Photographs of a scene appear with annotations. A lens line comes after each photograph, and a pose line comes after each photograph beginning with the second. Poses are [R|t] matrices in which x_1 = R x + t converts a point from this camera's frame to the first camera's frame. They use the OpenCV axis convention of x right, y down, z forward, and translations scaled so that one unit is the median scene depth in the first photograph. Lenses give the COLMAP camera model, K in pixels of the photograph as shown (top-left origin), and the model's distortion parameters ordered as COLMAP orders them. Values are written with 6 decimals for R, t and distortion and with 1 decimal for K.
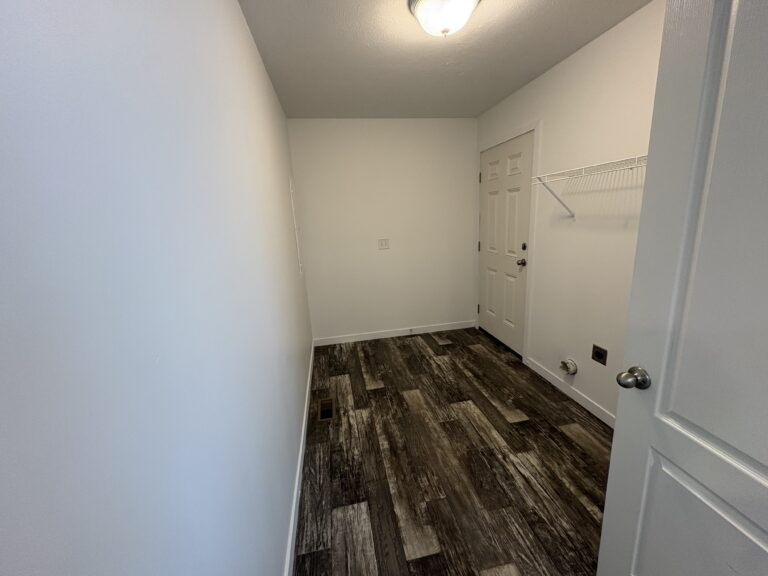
lens RADIAL K [[309.2, 0, 384.0], [0, 309.2, 288.0], [0, 0, 1]] dist [0.000354, 0.000028]
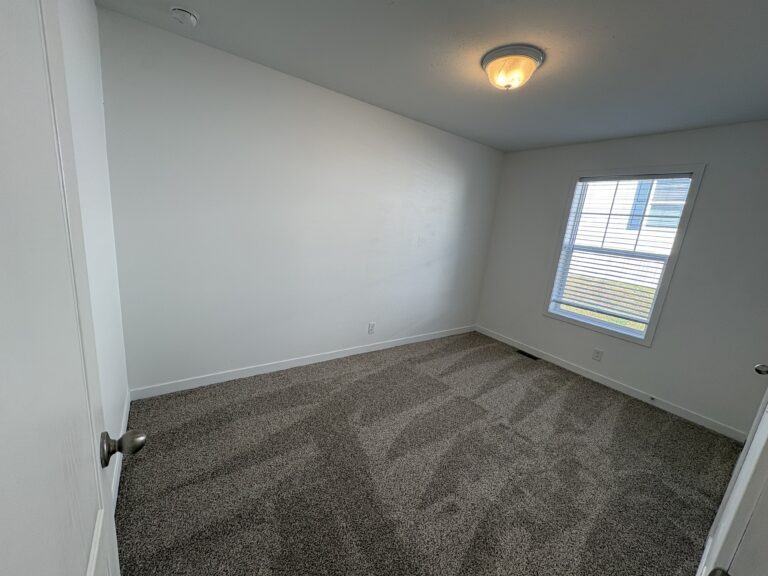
lens RADIAL K [[309.2, 0, 384.0], [0, 309.2, 288.0], [0, 0, 1]] dist [0.000354, 0.000028]
pose [[0.418823, 0.291874, -0.859882, 1.071705], [-0.310018, 0.936000, 0.166710, -0.105018], [0.853508, 0.196757, 0.482505, 0.114838]]
